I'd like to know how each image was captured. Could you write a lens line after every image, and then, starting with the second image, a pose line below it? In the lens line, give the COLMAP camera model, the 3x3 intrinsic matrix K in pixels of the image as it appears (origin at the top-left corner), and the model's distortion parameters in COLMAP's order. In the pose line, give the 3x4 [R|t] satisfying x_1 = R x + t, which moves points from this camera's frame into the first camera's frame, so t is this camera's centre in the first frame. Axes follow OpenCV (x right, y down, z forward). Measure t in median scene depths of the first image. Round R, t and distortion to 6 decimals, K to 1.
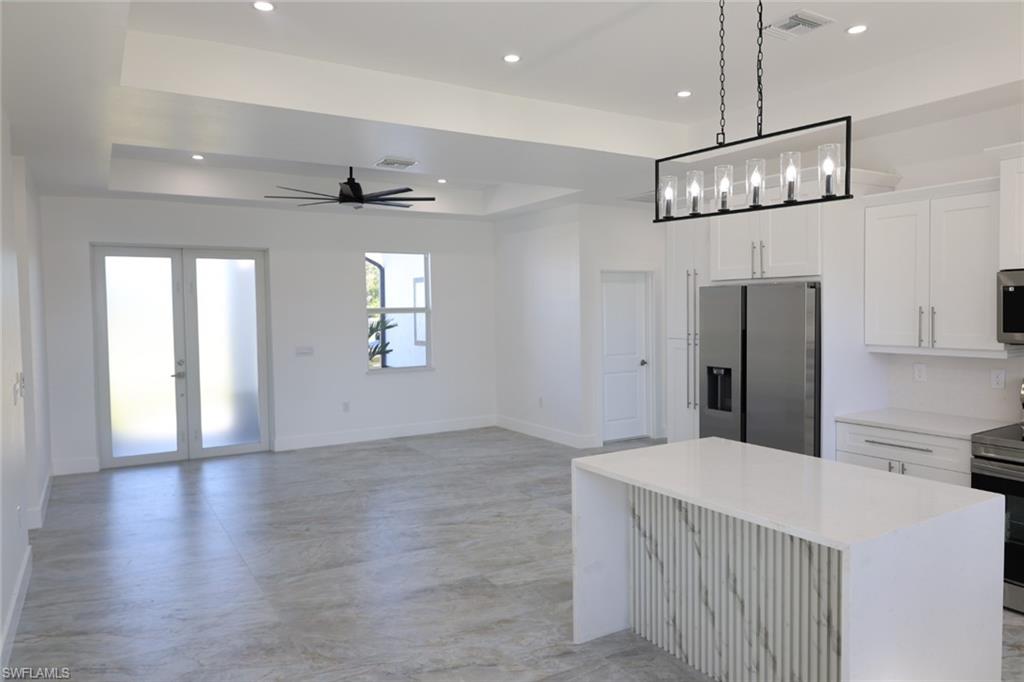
lens RADIAL K [[699.1, 0, 514.5], [0, 699.1, 341.7], [0, 0, 1]] dist [-0.004496, -0.002053]
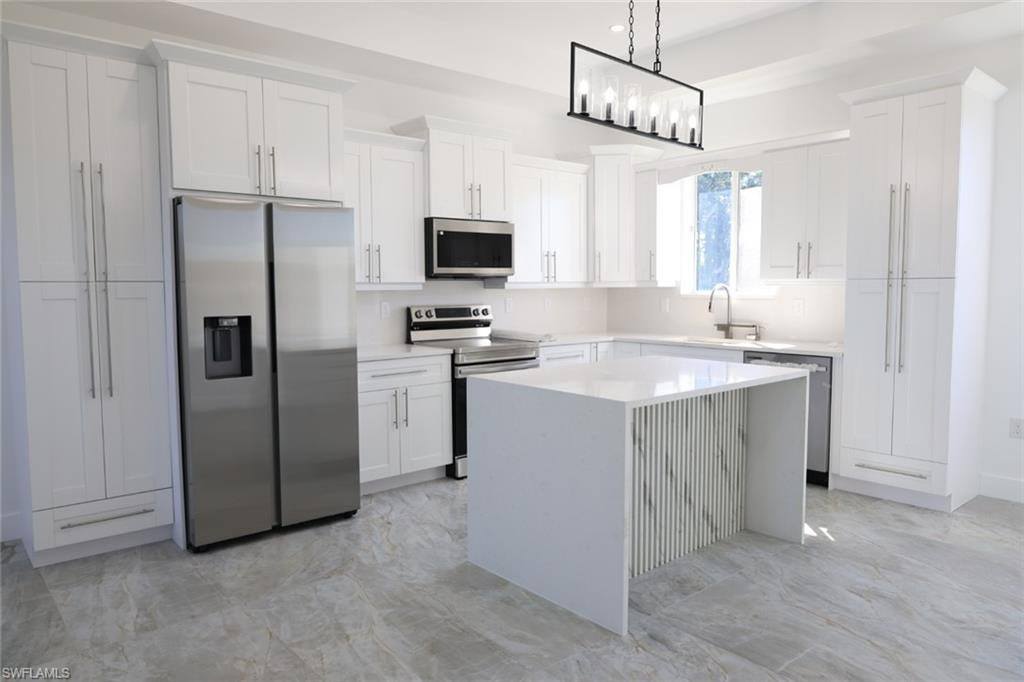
lens RADIAL K [[699.1, 0, 509.6], [0, 699.1, 338.5], [0, 0, 1]] dist [-0.004496, -0.002053]
pose [[-0.170784, -0.059662, 0.983501, -0.536641], [0.054548, 0.996062, 0.069896, 0.031255], [-0.983797, 0.065585, -0.166857, 1.031695]]
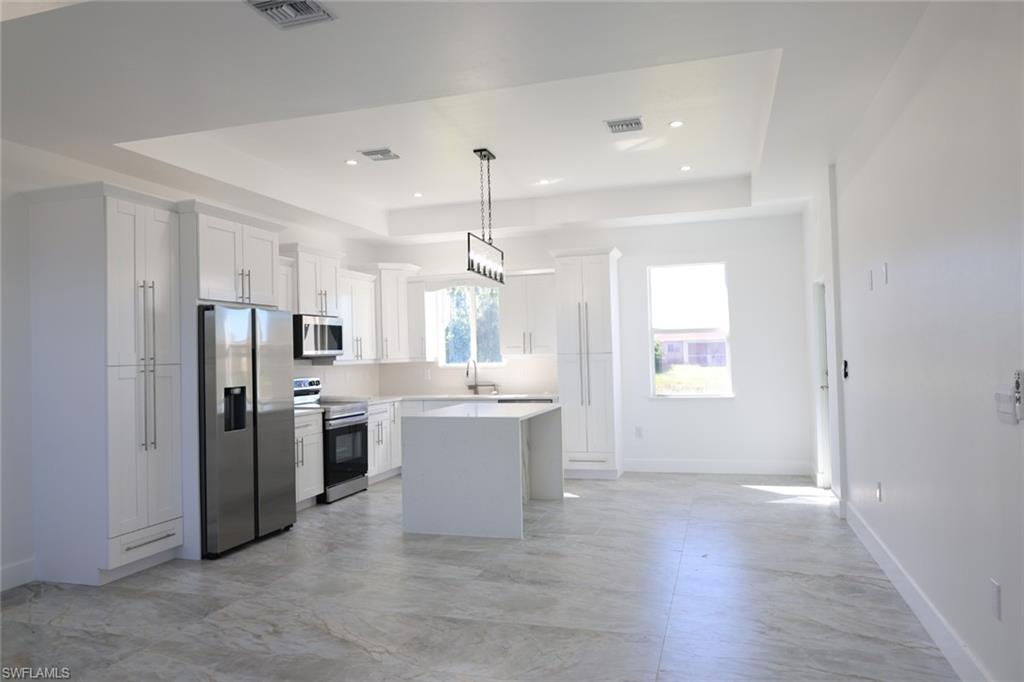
lens RADIAL K [[699.1, 0, 512.7], [0, 699.1, 338.6], [0, 0, 1]] dist [-0.004496, -0.002053]
pose [[-0.669406, 0.049068, 0.741274, -0.878201], [0.070958, 0.997477, -0.001948, -0.002619], [-0.739500, 0.051295, -0.671200, 1.683204]]
